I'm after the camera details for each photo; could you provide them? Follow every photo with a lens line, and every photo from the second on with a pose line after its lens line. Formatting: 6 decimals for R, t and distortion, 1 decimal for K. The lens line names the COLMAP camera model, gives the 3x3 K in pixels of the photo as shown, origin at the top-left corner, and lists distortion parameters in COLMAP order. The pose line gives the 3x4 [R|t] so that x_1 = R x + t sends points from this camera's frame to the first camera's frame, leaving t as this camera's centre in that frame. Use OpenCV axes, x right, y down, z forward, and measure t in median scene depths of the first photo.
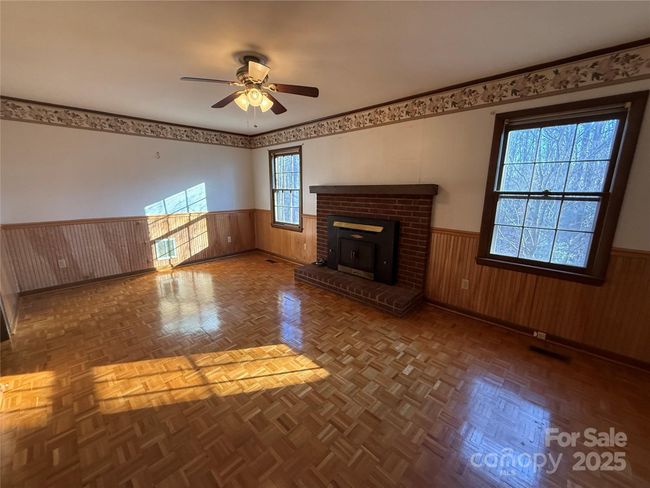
lens RADIAL K [[259.8, 0, 325.9], [0, 259.8, 244.7], [0, 0, 1]] dist [-0.010970, -0.000543]
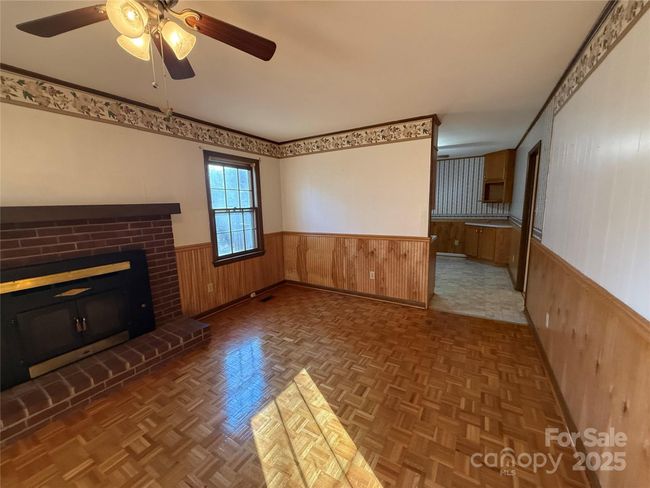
lens RADIAL K [[259.8, 0, 323.9], [0, 259.8, 241.4], [0, 0, 1]] dist [-0.010970, -0.000543]
pose [[-0.228161, -0.141225, 0.963327, -0.732832], [0.219328, 0.956537, 0.192177, -0.172392], [-0.948598, 0.255132, -0.187270, 0.732865]]
